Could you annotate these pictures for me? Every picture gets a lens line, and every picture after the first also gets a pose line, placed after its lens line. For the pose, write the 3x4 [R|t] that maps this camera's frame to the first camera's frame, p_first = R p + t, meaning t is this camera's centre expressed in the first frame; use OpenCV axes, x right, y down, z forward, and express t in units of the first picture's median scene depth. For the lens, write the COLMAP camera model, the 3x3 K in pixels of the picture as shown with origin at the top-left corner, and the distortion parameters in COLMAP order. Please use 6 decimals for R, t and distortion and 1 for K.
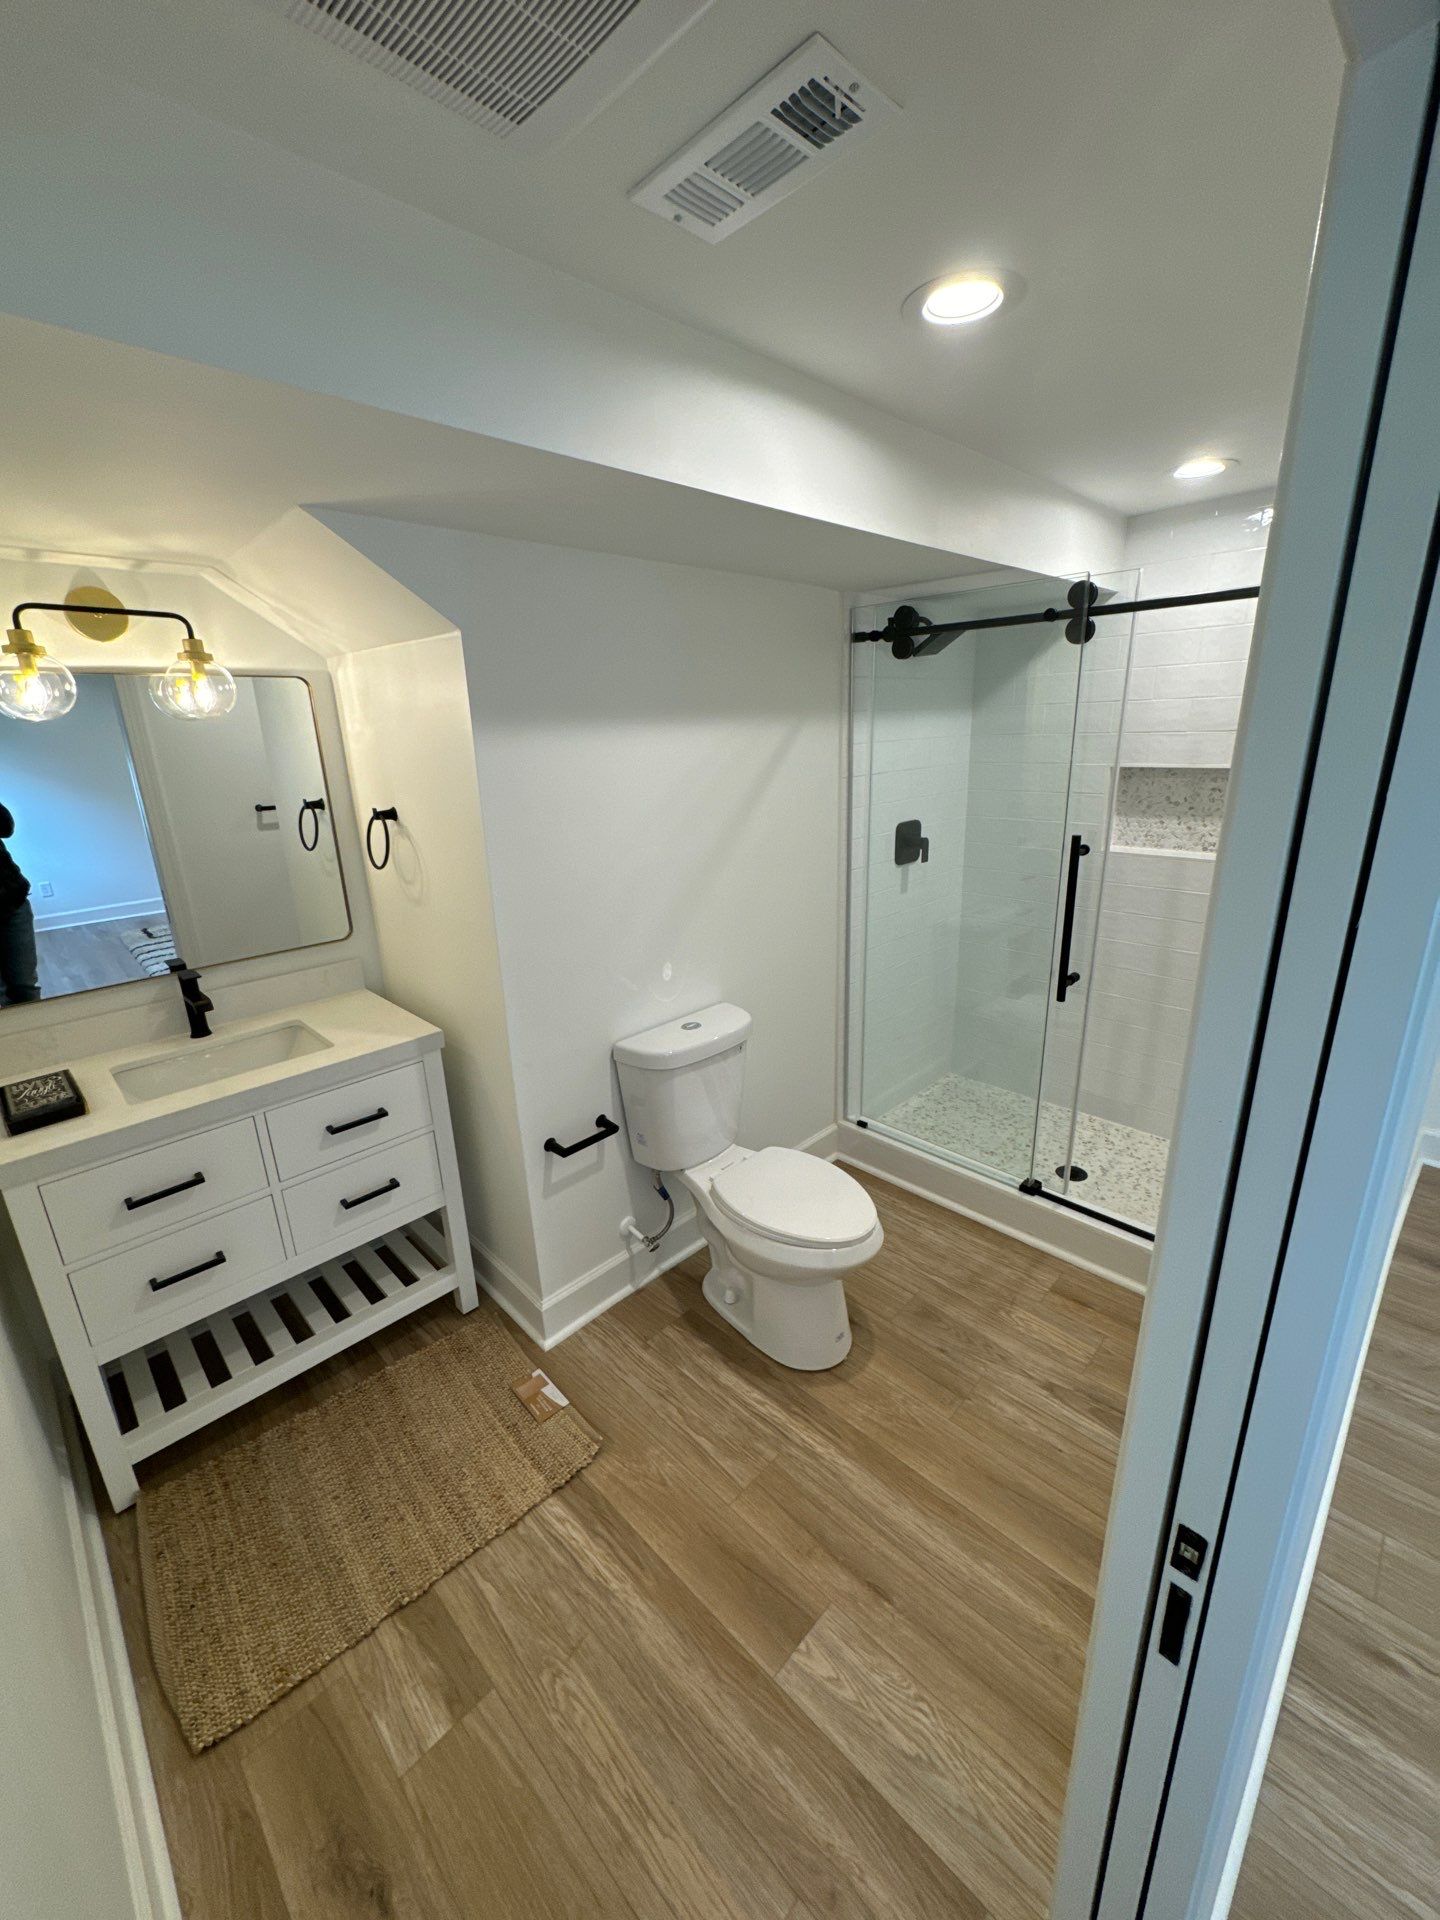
lens RADIAL K [[769.1, 0, 722.4], [0, 769.1, 958.4], [0, 0, 1]] dist [-0.000297, 0.000435]
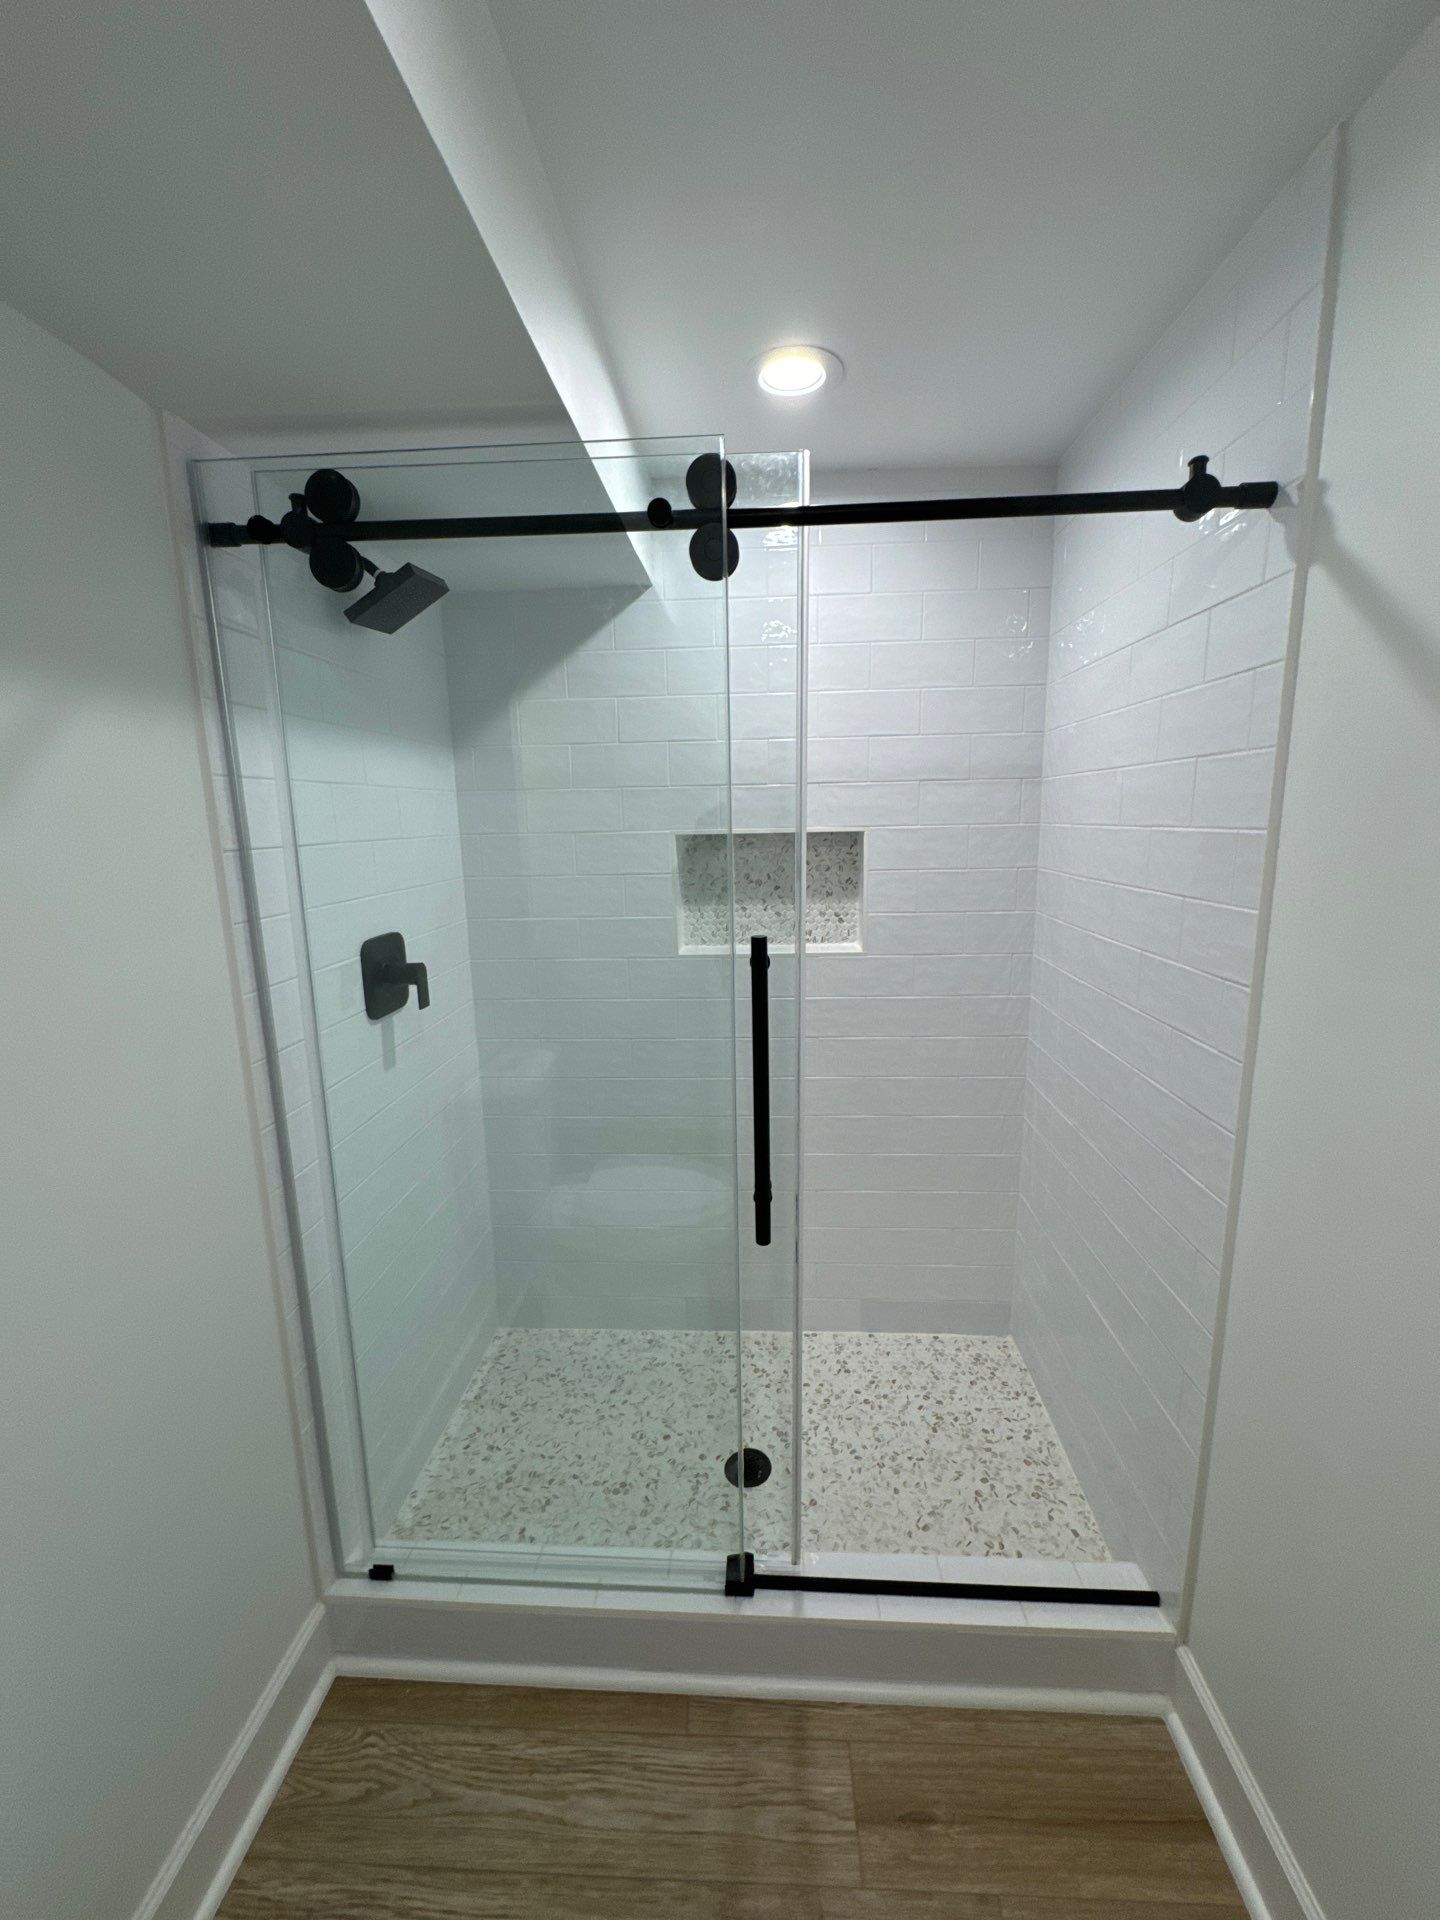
lens RADIAL K [[769.1, 0, 722.4], [0, 769.1, 958.4], [0, 0, 1]] dist [-0.000297, 0.000435]
pose [[0.747292, -0.103193, 0.656434, 0.088975], [0.190149, 0.979767, -0.062445, -0.112365], [-0.636709, 0.171484, 0.751794, 0.595242]]
